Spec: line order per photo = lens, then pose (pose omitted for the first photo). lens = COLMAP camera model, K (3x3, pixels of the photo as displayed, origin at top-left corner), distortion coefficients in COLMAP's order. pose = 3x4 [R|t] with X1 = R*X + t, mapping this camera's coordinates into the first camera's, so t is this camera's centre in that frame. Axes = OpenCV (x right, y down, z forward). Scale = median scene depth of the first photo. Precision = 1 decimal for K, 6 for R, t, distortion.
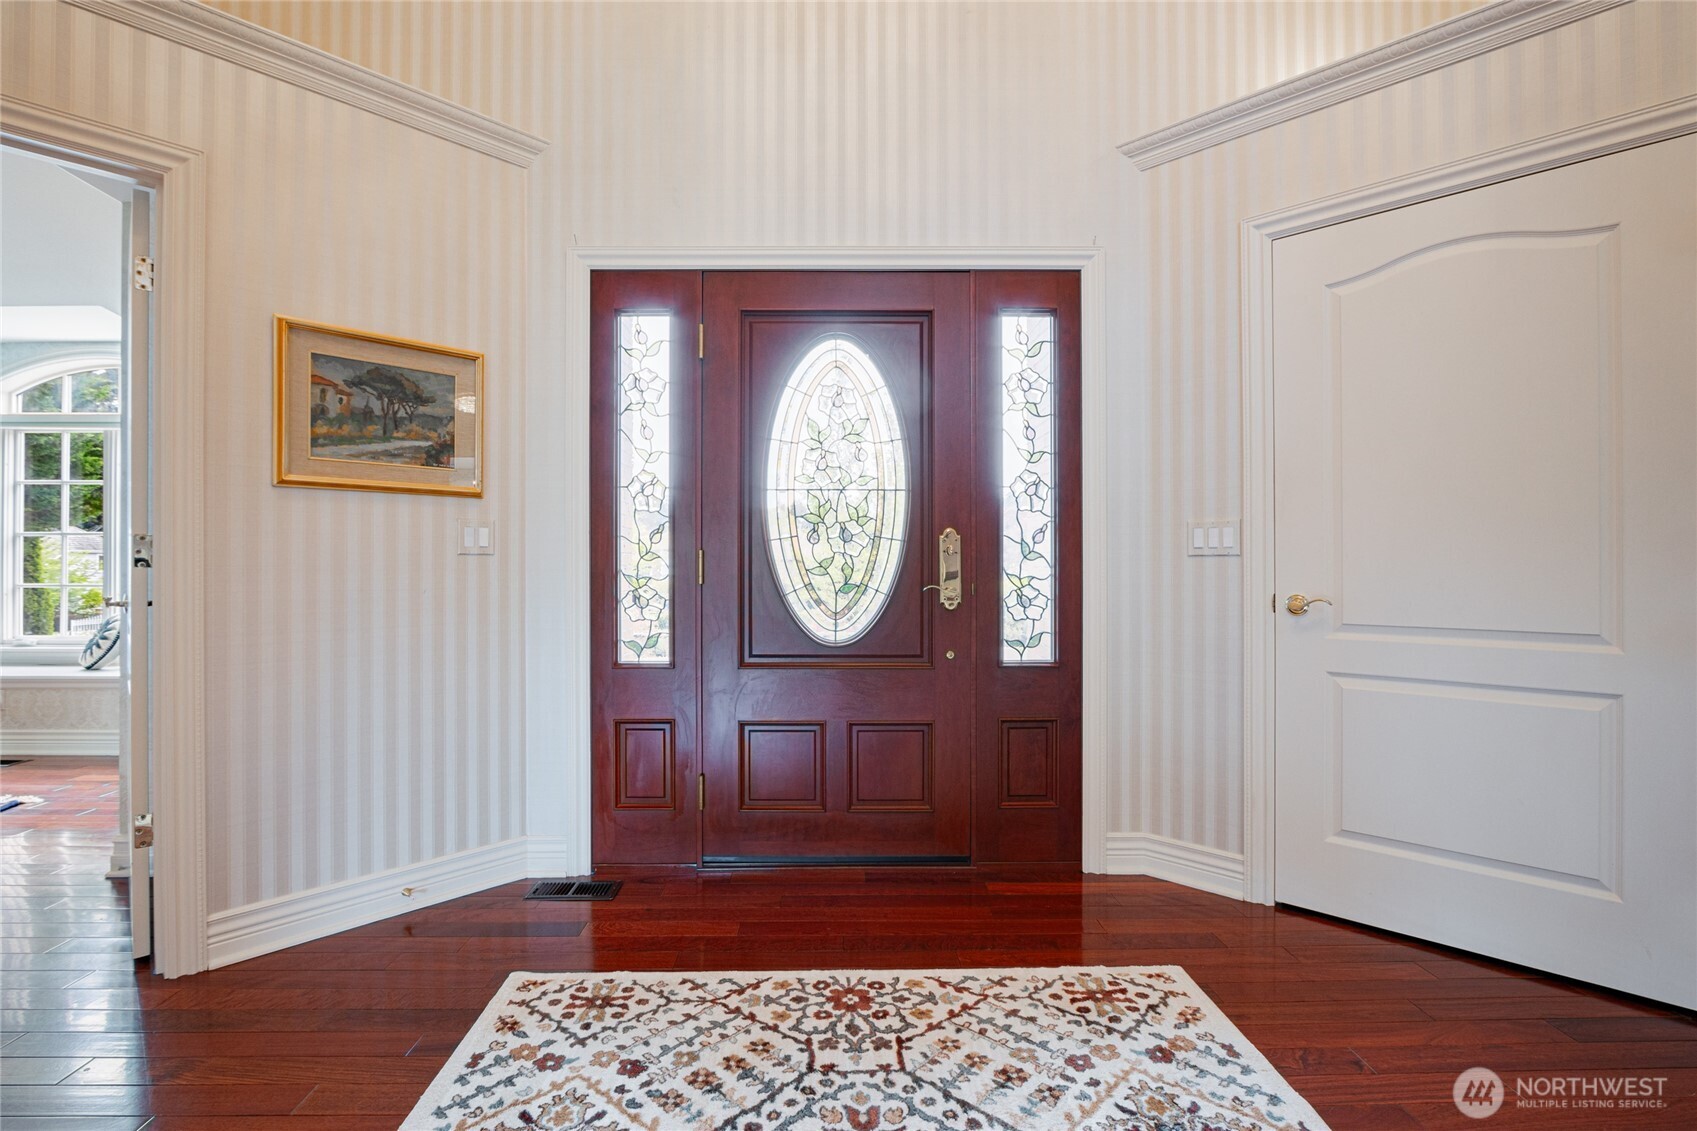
lens RADIAL K [[776.0, 0, 847.7], [0, 776.0, 562.0], [0, 0, 1]] dist [-0.013477, 0.000884]
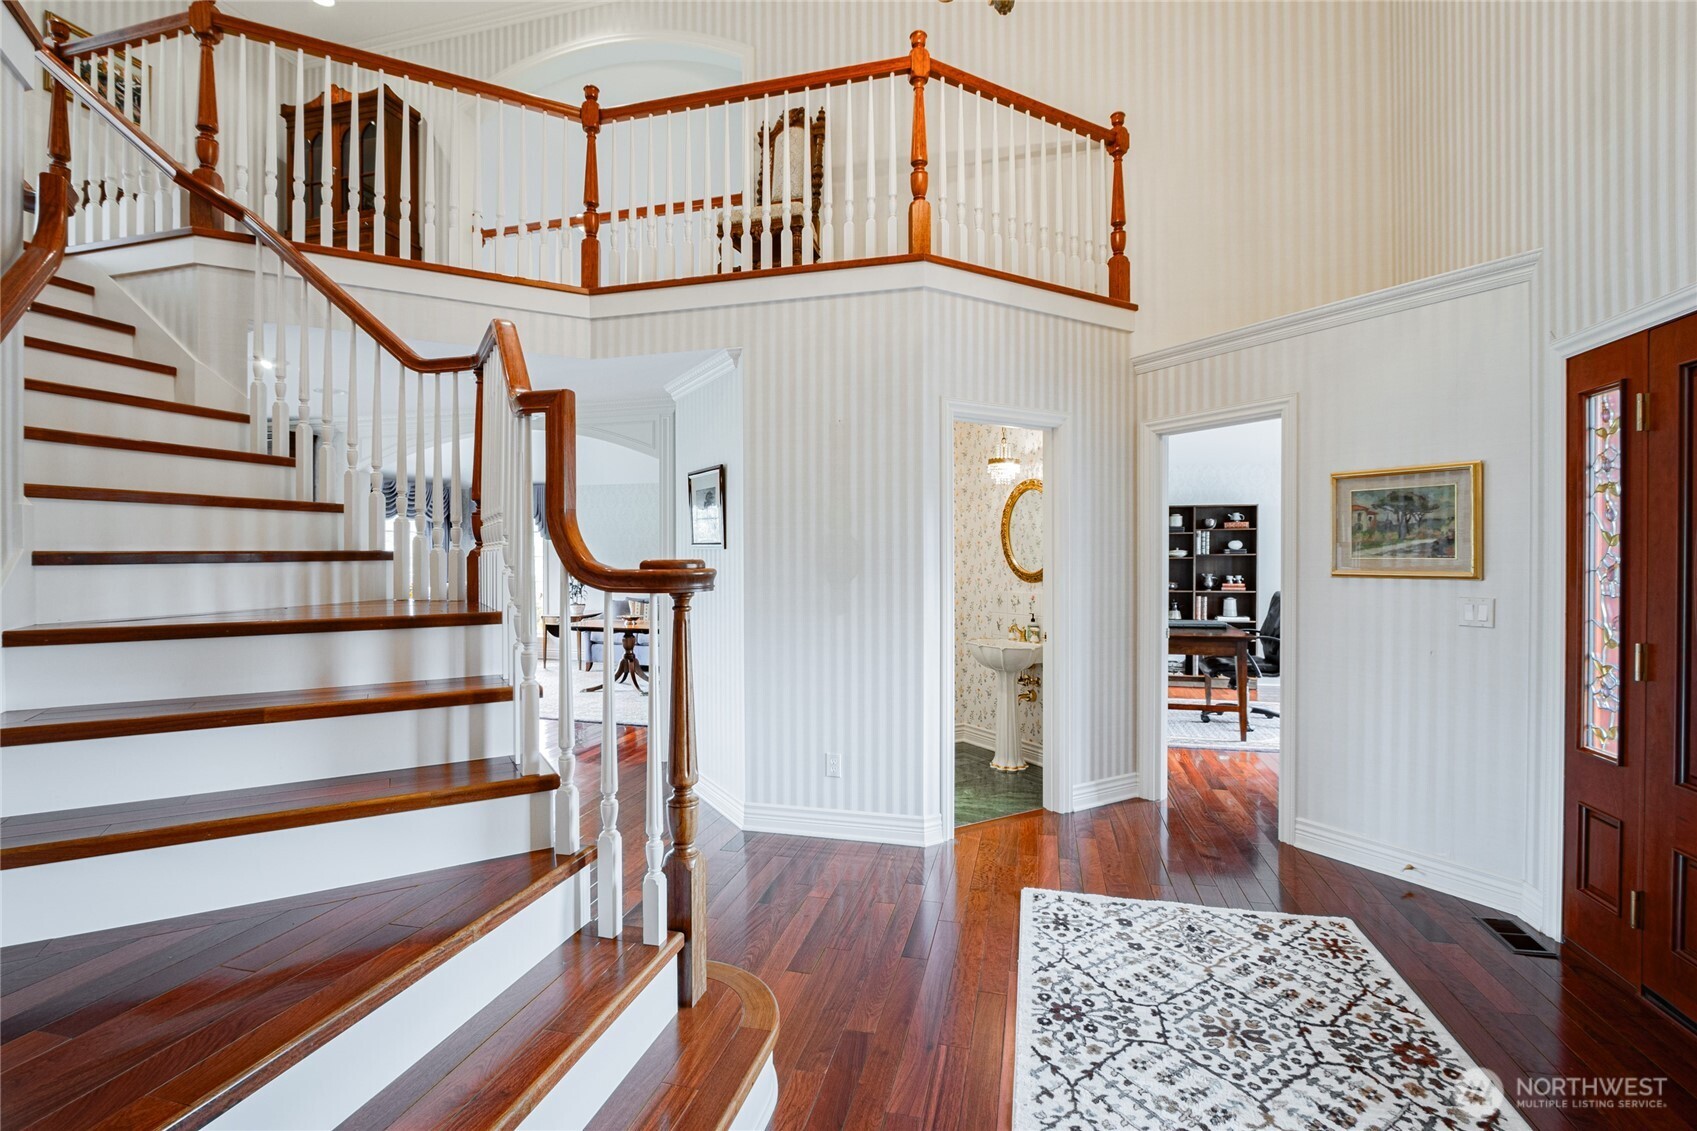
lens RADIAL K [[776.0, 0, 837.2], [0, 776.0, 561.7], [0, 0, 1]] dist [-0.013477, 0.000884]
pose [[-0.260327, 0.009522, -0.965474, 1.190849], [0.002576, 0.999955, 0.009168, -0.157382], [0.965517, -0.000100, -0.260340, 0.428410]]
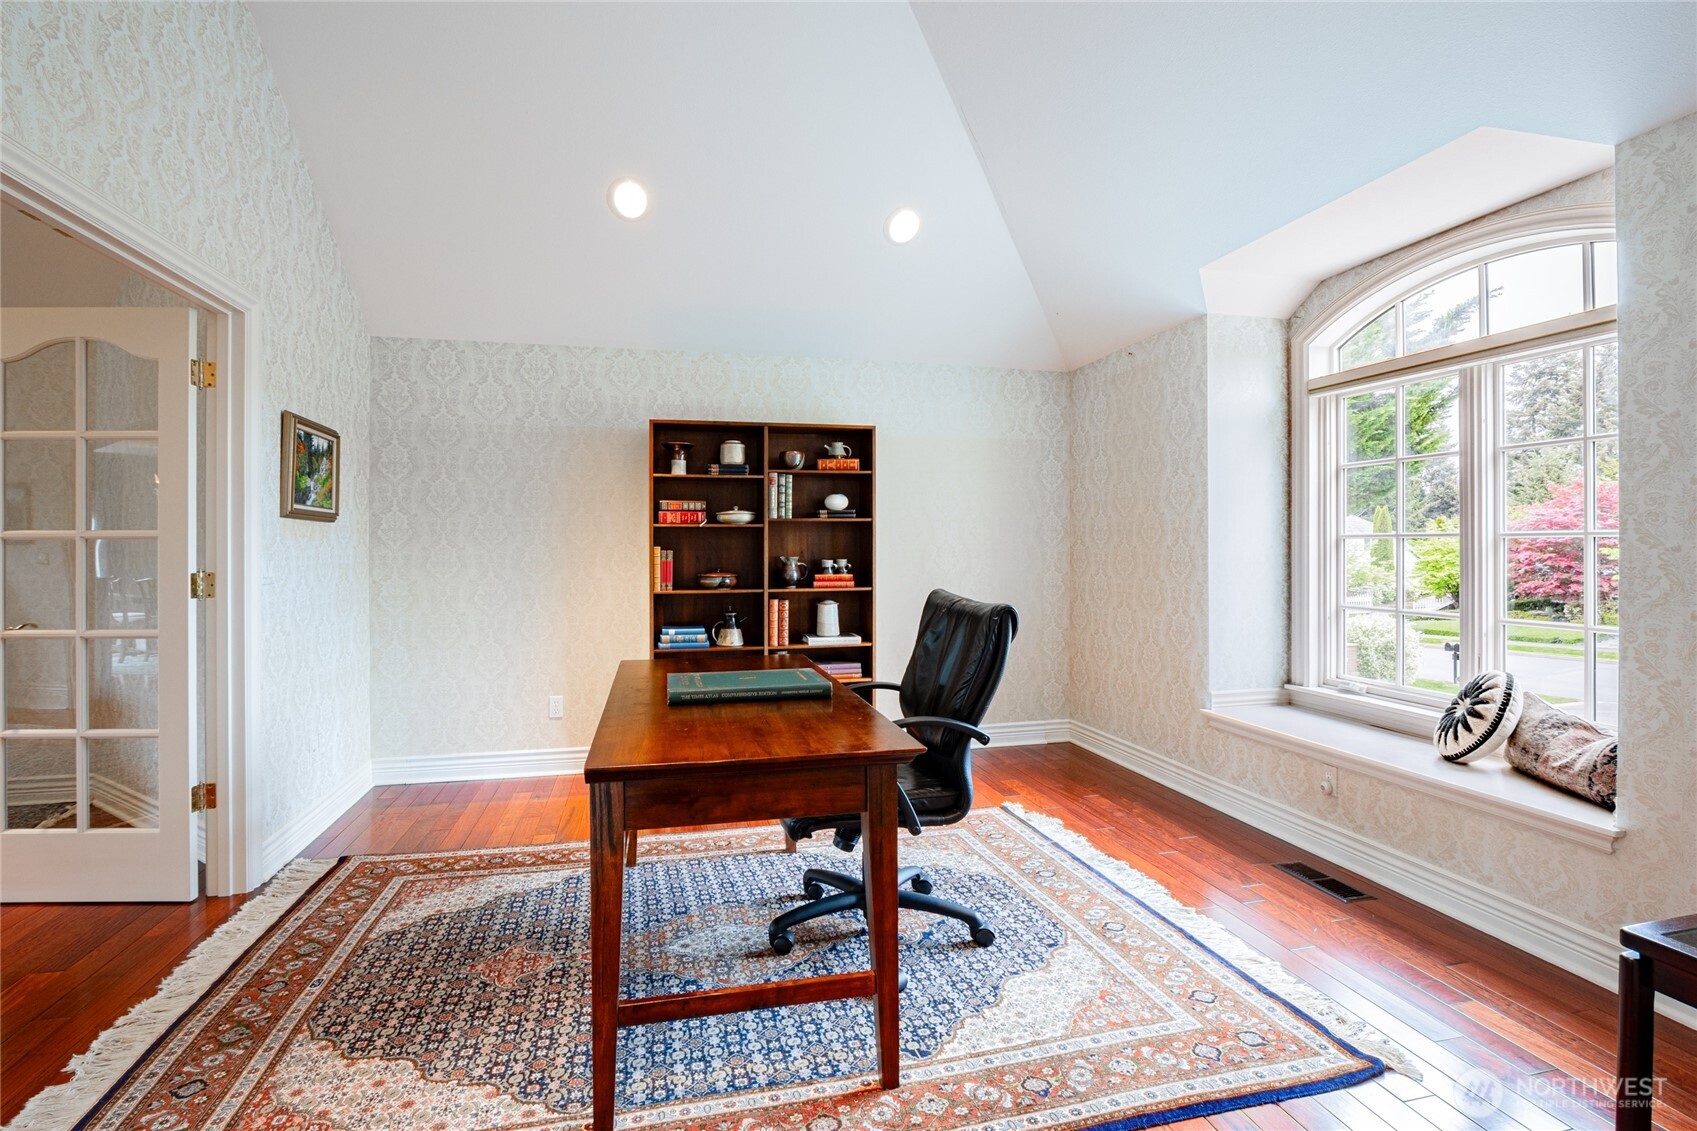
lens RADIAL K [[776.0, 0, 848.8], [0, 776.0, 555.7], [0, 0, 1]] dist [-0.013477, 0.000884]
pose [[0.241104, 0.007623, -0.970469, -1.192184], [0.002394, 0.999961, 0.008450, -0.068461], [0.970496, -0.004360, 0.241077, 0.905366]]
